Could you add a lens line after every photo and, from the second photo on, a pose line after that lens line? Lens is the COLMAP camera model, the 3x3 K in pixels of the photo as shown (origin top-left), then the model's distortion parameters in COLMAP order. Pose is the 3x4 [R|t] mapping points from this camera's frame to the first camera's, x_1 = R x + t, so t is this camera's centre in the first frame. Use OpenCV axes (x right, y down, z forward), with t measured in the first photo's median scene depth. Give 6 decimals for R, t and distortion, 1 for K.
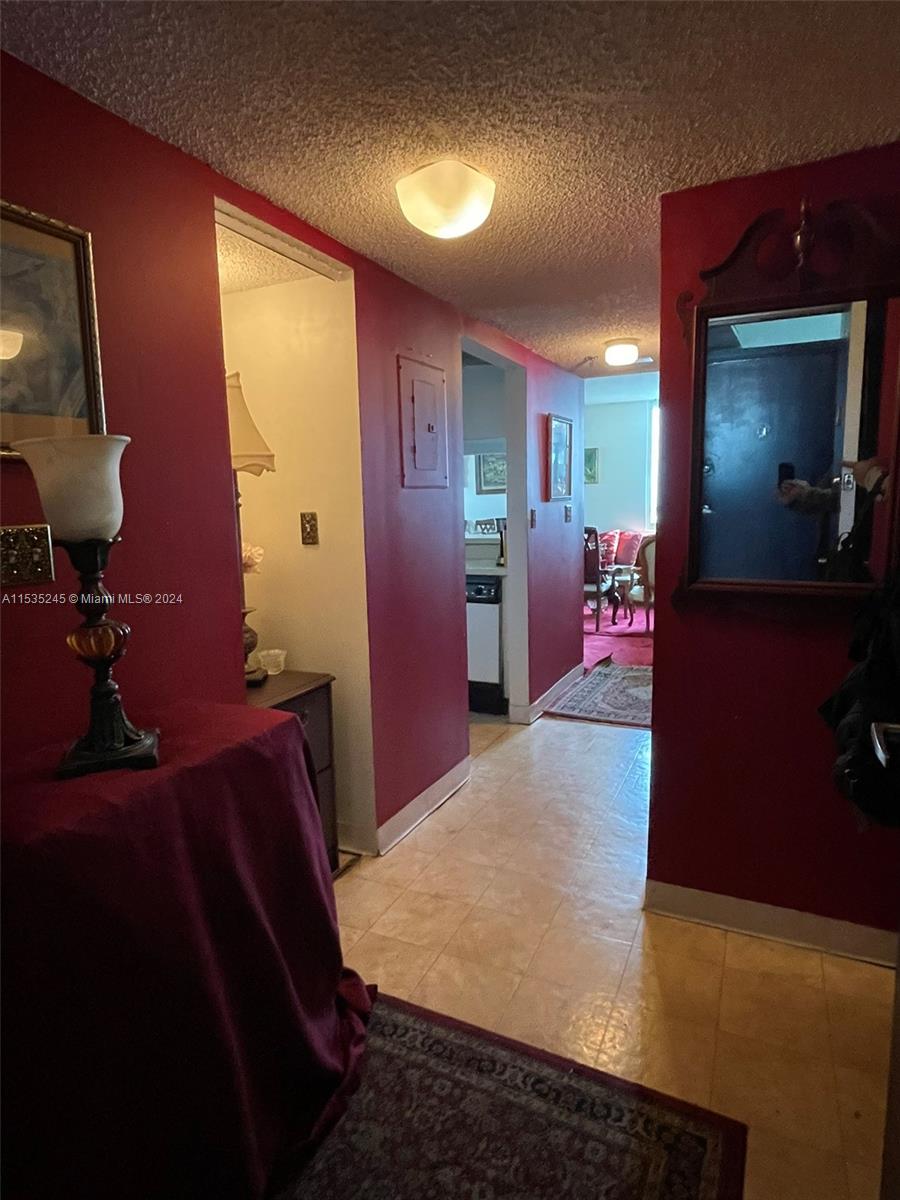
lens RADIAL K [[693.8, 0, 450.5], [0, 693.8, 599.0], [0, 0, 1]] dist [-0.007371, -0.001443]
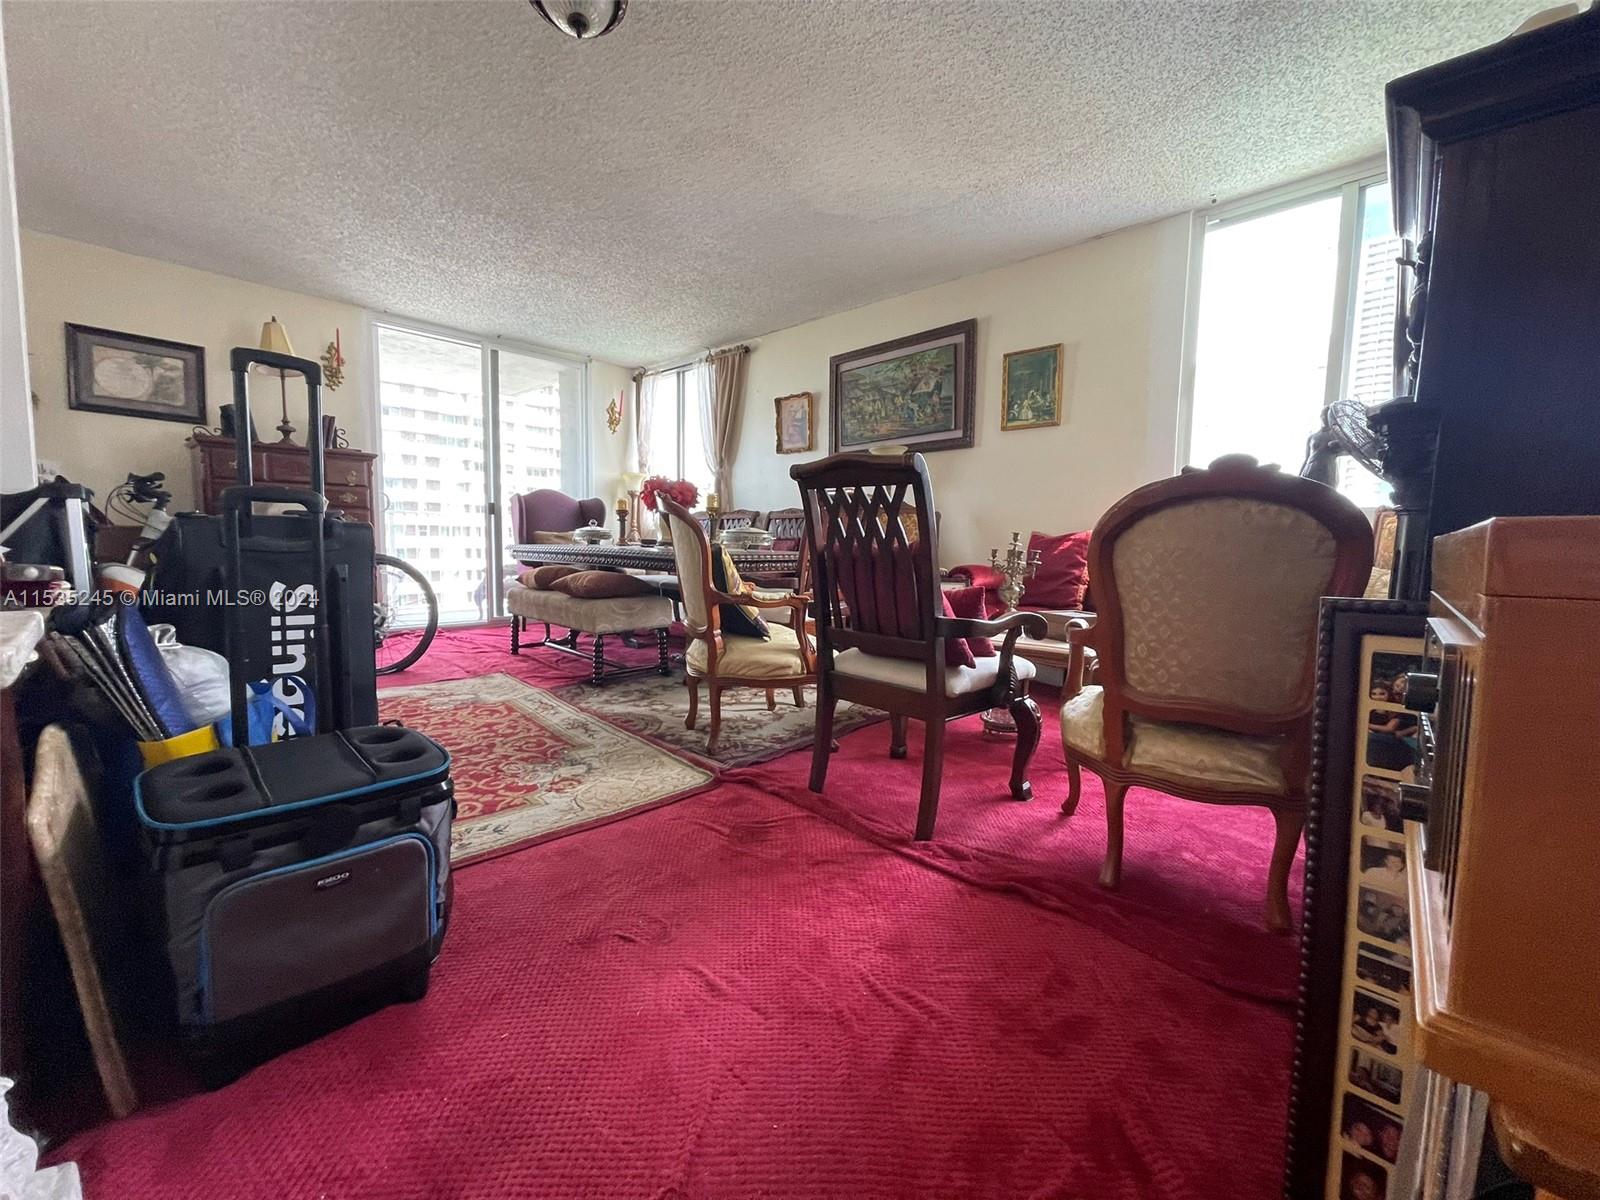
lens RADIAL K [[639.2, 0, 798.9], [0, 639.2, 595.2], [0, 0, 1]] dist [0.002894, 0.000907]
pose [[0.954160, 0.068441, -0.291366, 0.371795], [-0.083713, 0.995676, -0.040261, -0.056569], [0.287351, 0.062806, 0.955764, 1.166810]]
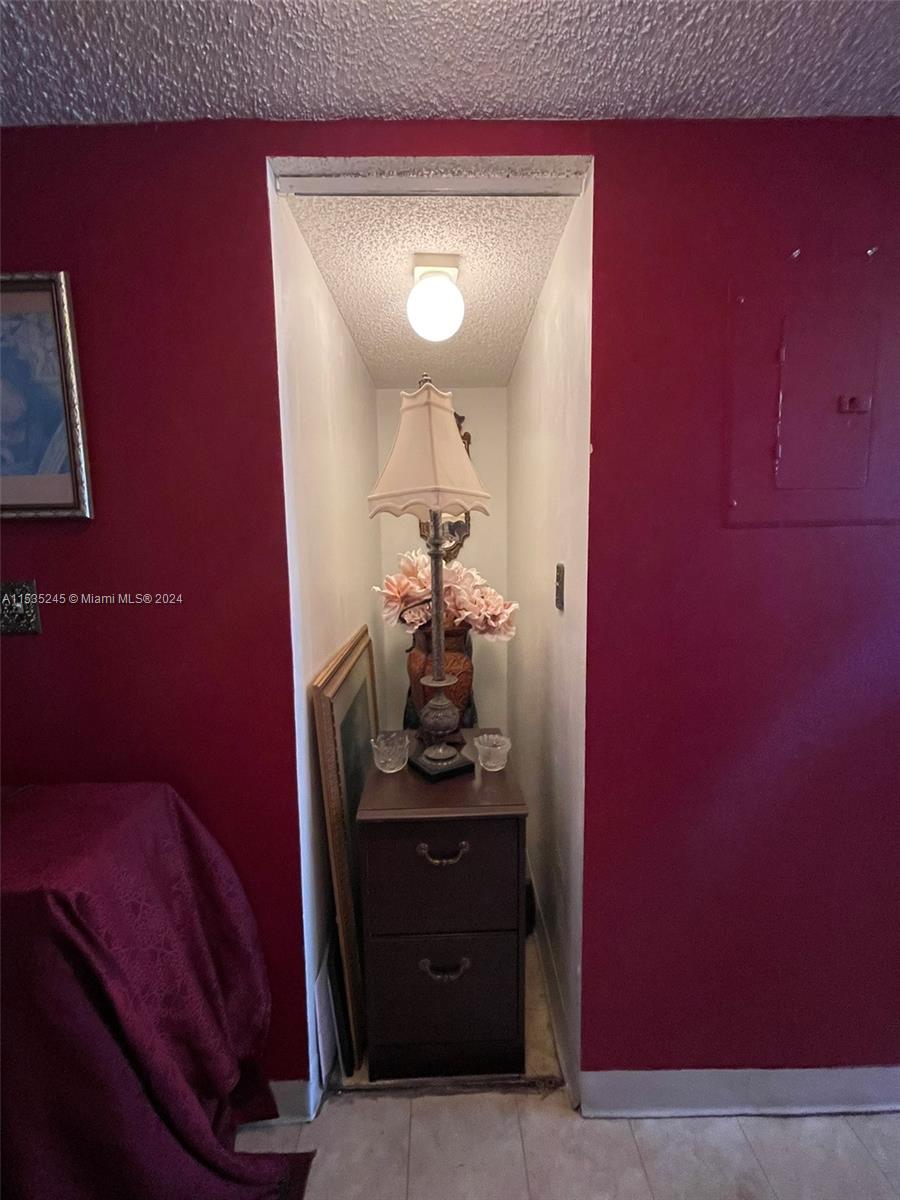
lens RADIAL K [[559.4, 0, 452.0], [0, 559.4, 601.4], [0, 0, 1]] dist [0.004175, 0.000638]
pose [[0.439245, 0.125852, -0.889508, 0.155260], [-0.120526, 0.989443, 0.080475, -0.074966], [0.890246, 0.071860, 0.449777, 0.404610]]
